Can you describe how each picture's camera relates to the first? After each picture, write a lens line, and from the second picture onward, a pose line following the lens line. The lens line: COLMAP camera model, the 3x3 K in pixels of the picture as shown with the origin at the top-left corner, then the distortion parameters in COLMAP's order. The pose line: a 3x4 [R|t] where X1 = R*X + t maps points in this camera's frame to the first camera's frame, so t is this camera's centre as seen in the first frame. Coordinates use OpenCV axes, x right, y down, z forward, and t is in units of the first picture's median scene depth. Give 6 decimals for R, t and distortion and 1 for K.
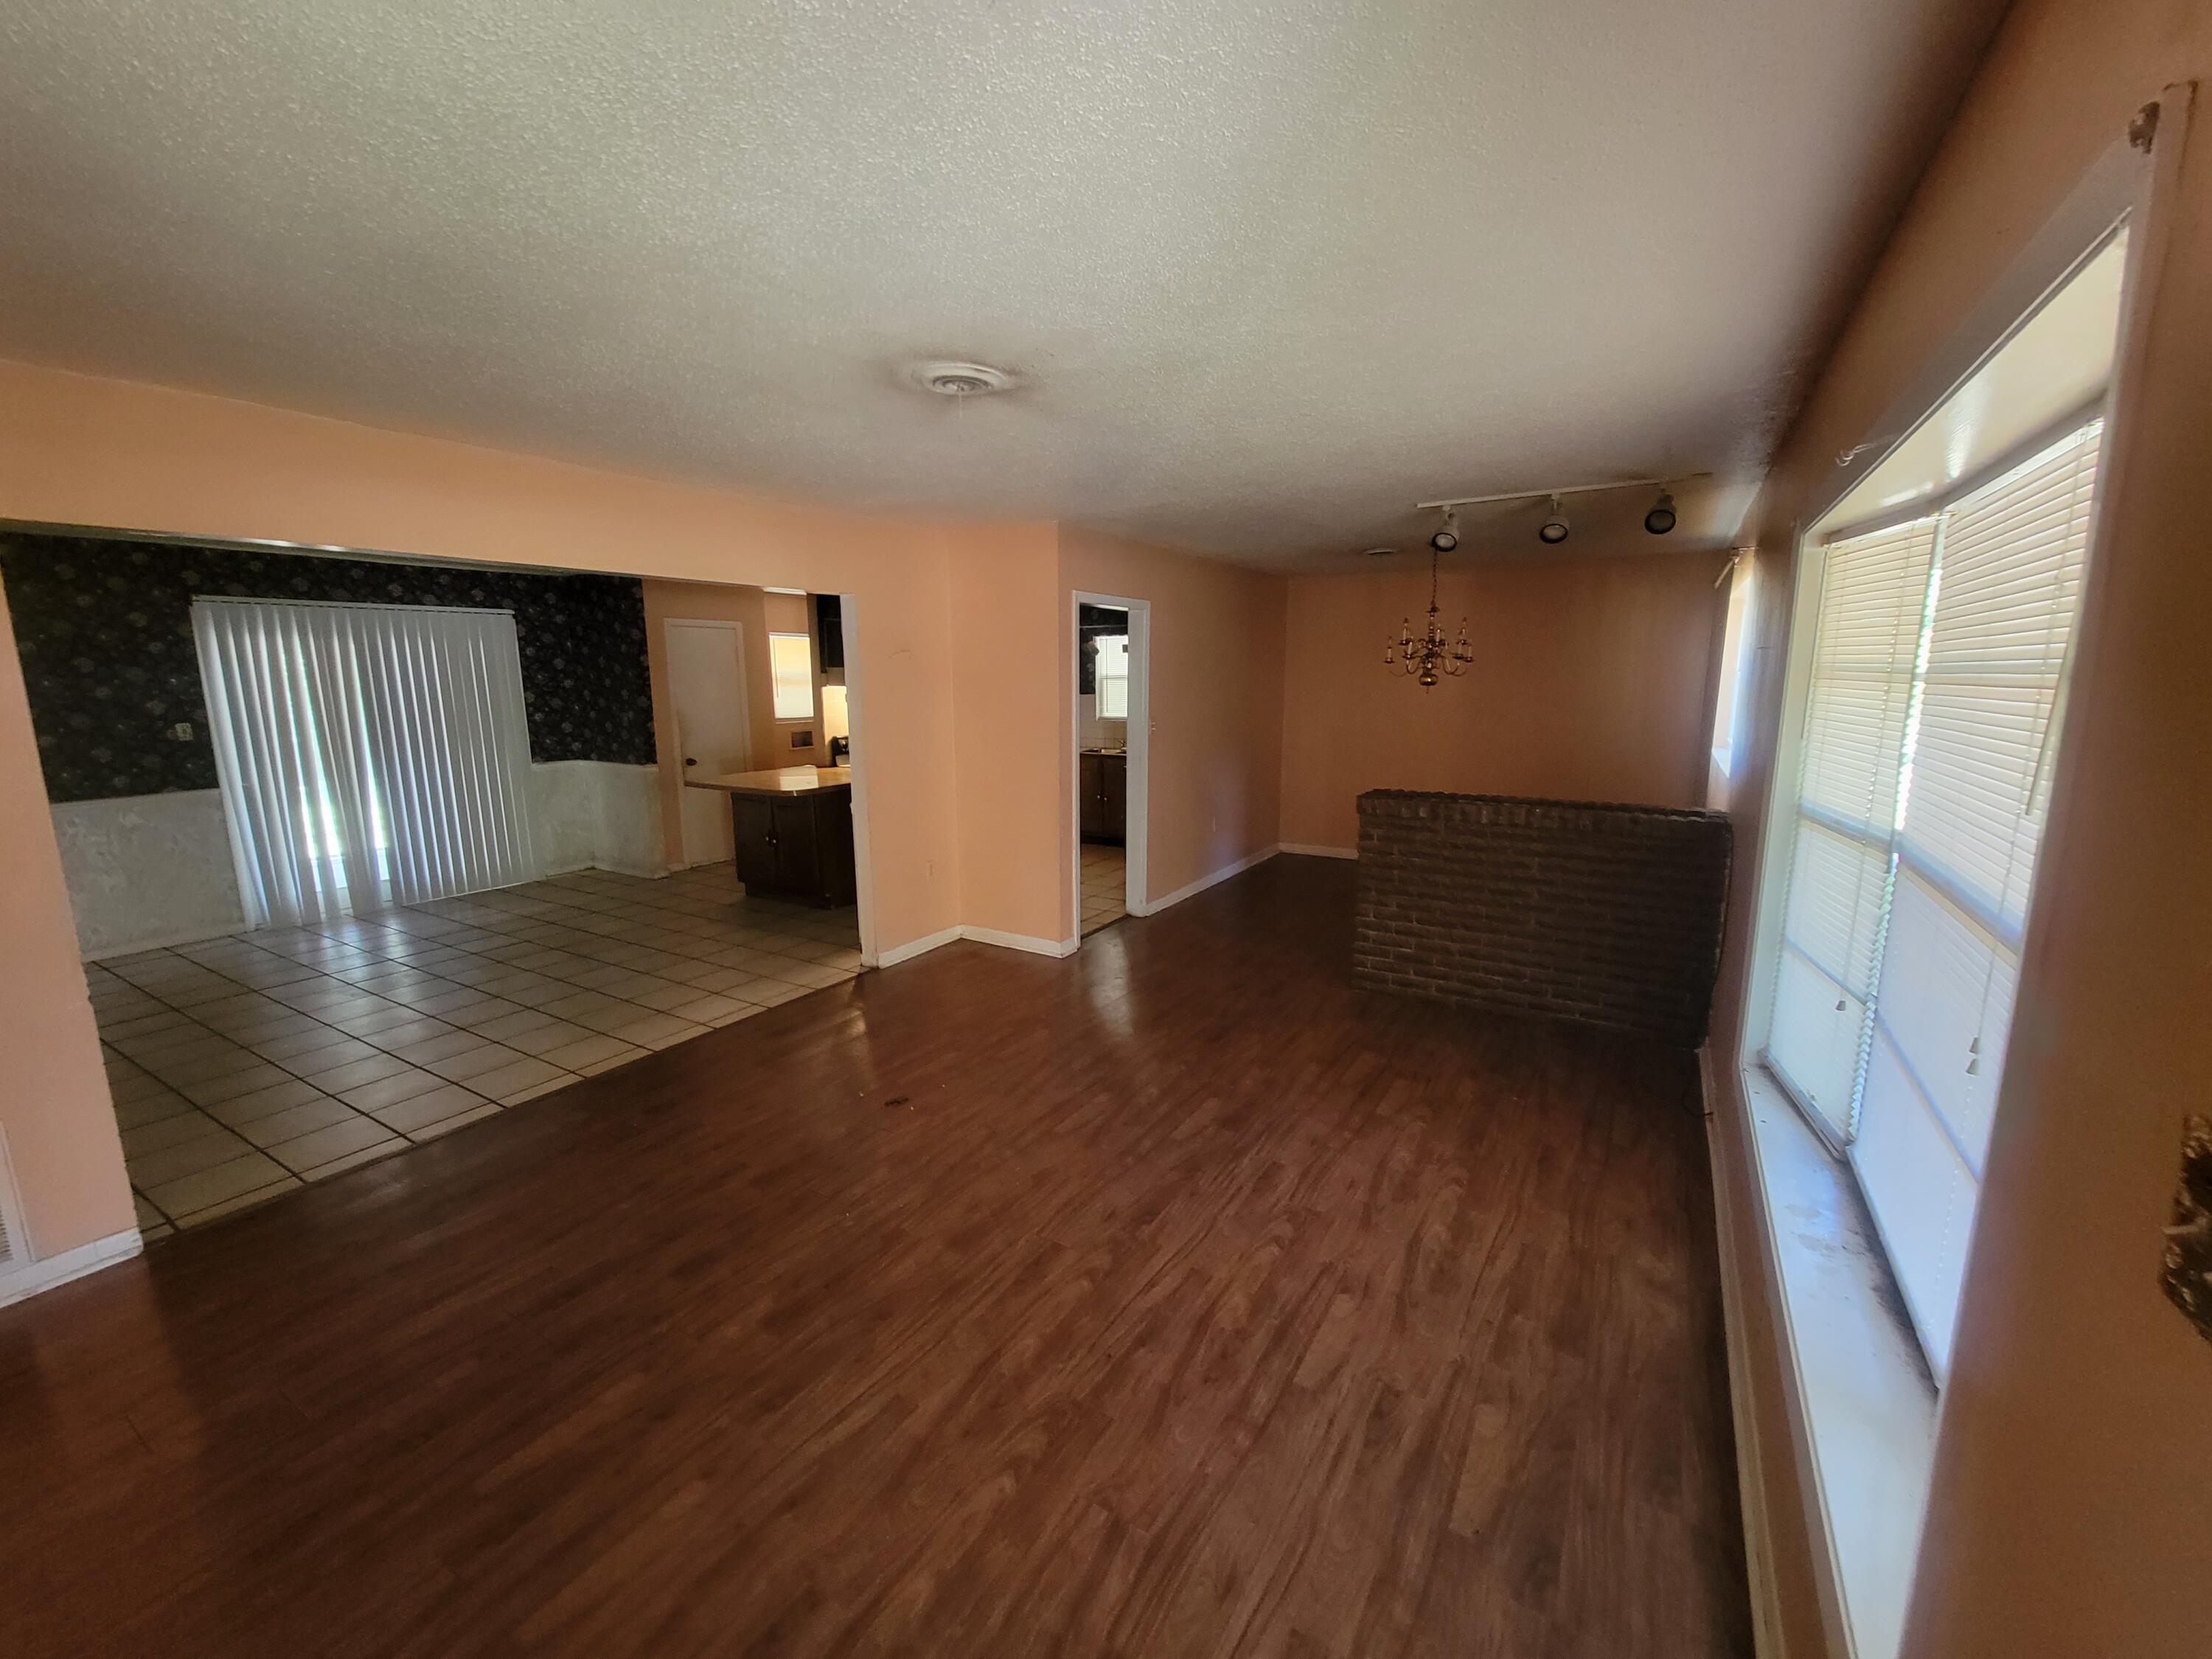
lens RADIAL K [[904.2, 0, 1105.9], [0, 904.2, 831.6], [0, 0, 1]] dist [-0.002021, -0.000406]
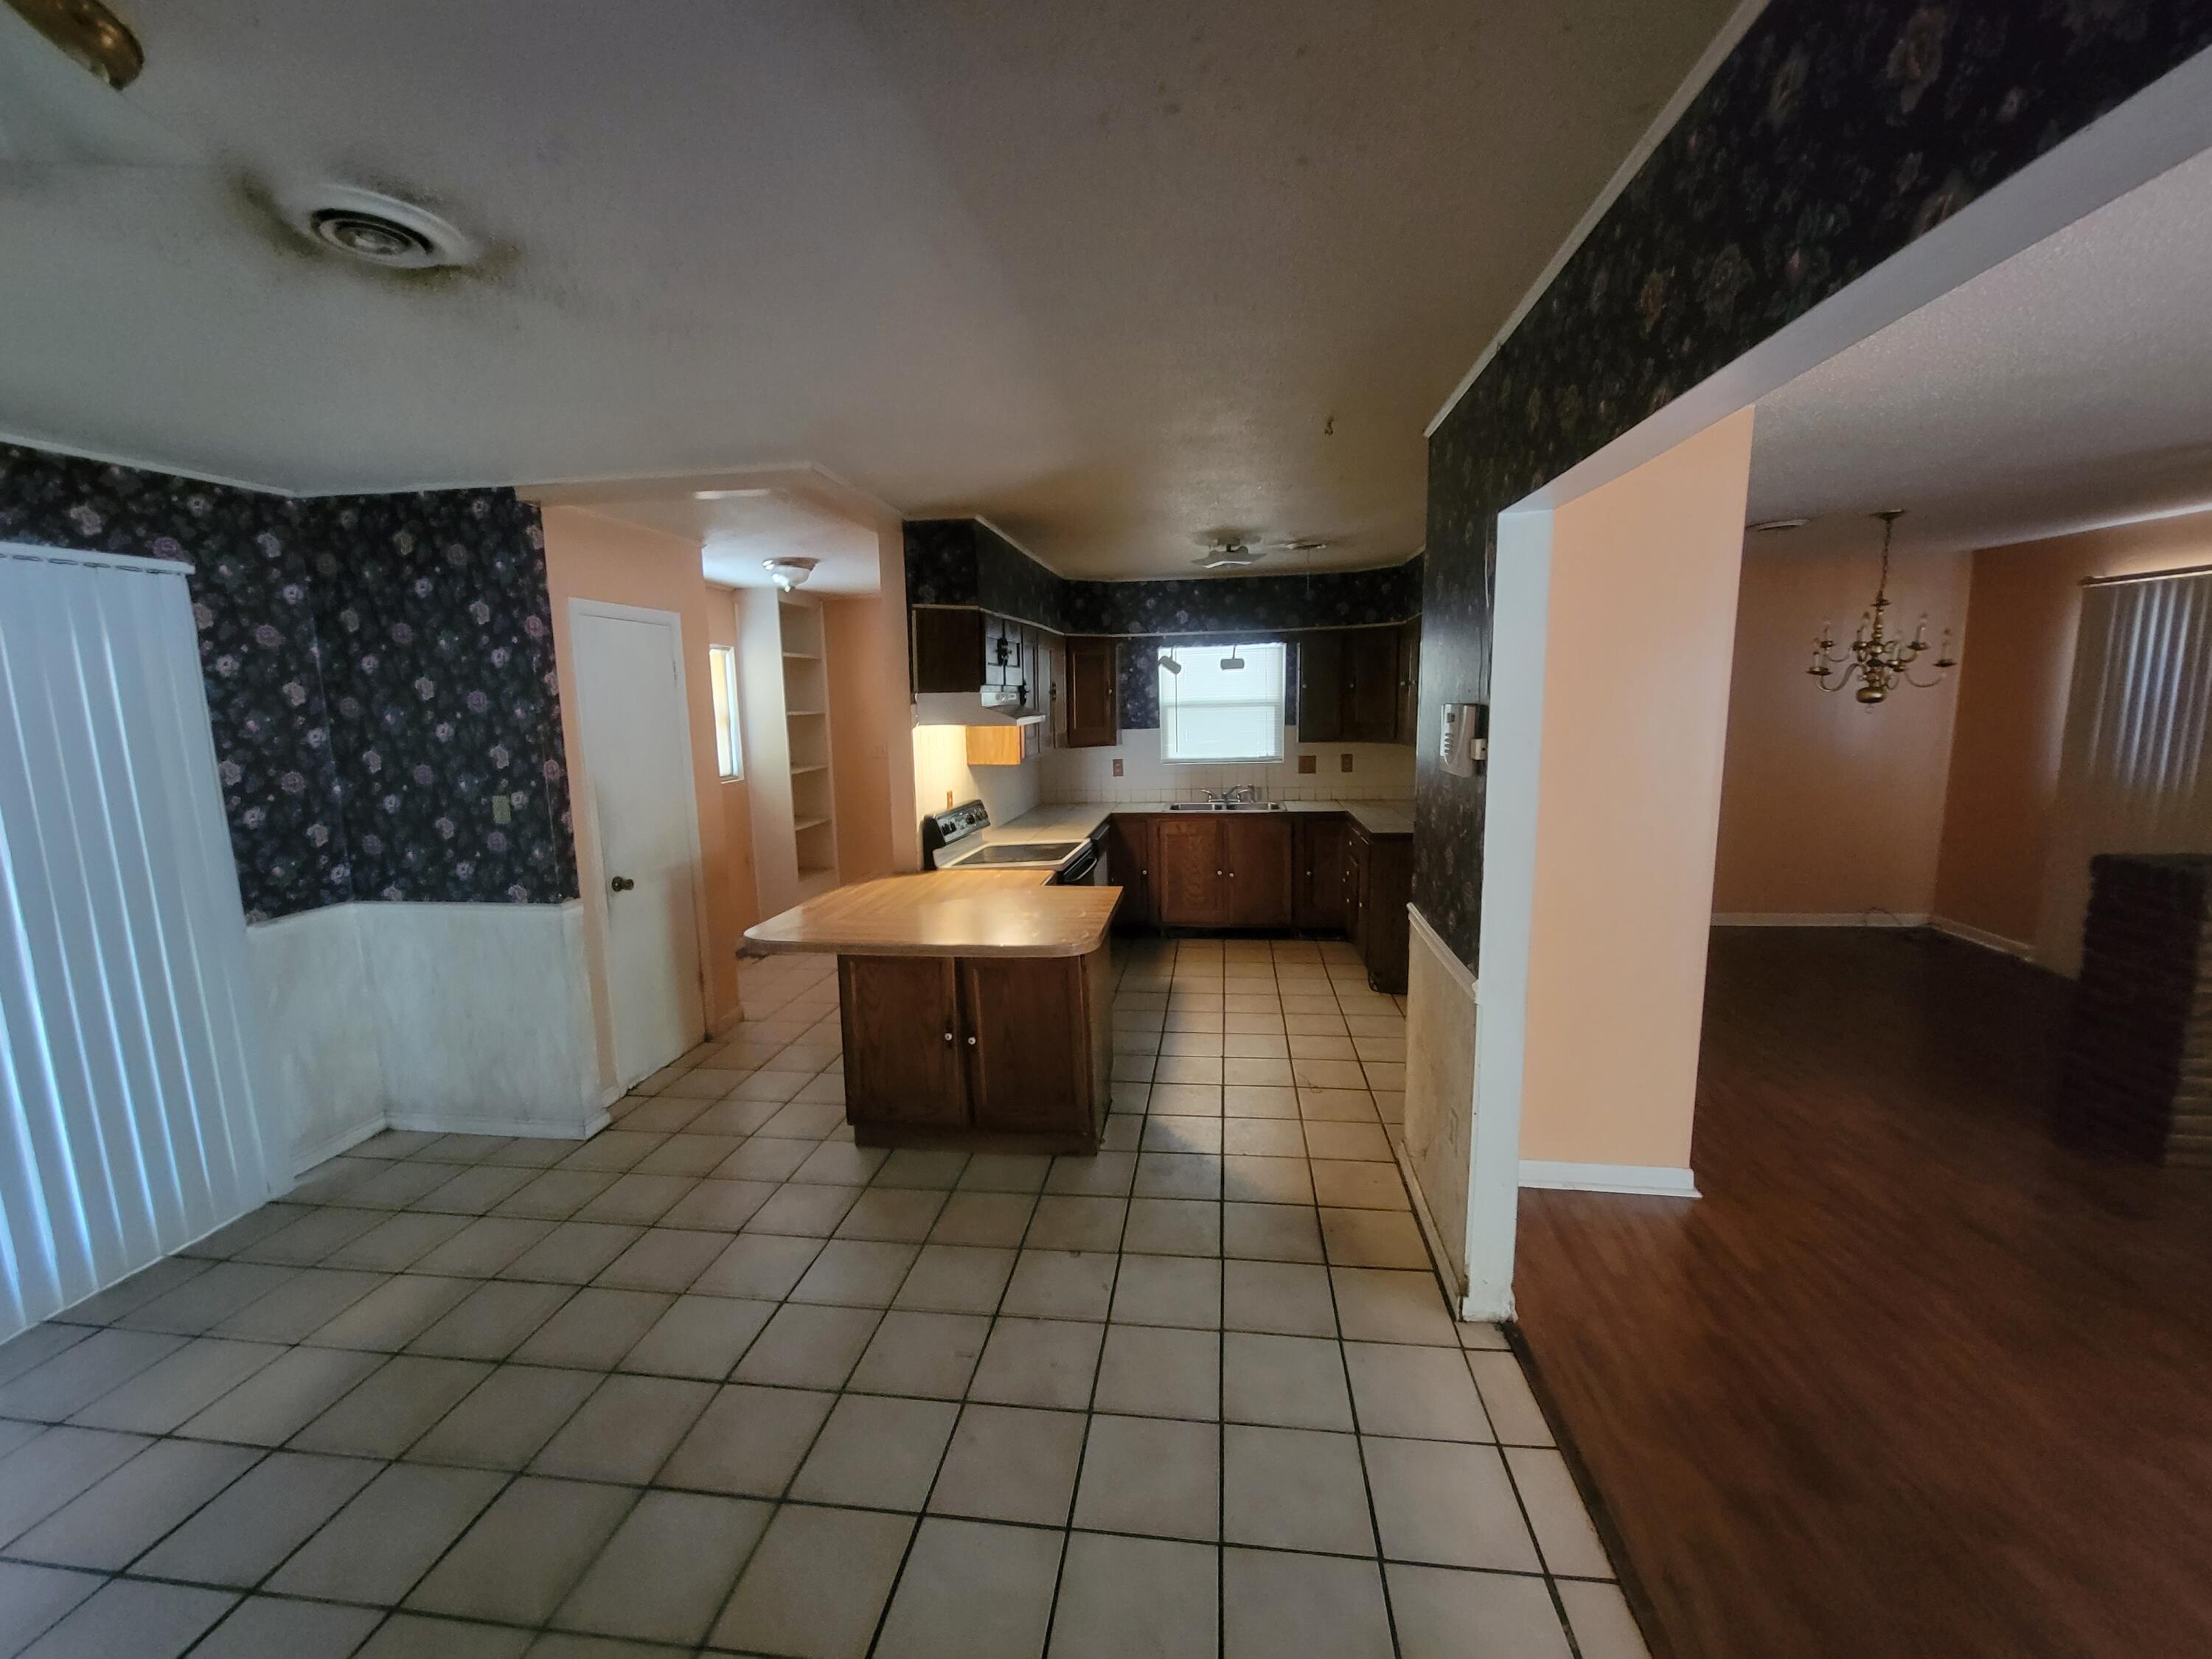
lens RADIAL K [[904.2, 0, 1106.3], [0, 904.2, 834.6], [0, 0, 1]] dist [-0.002021, -0.000406]
pose [[0.918011, -0.074515, 0.389491, -0.423799], [0.086082, 0.996212, -0.012302, -0.078270], [-0.387099, 0.044822, 0.920948, 0.447424]]
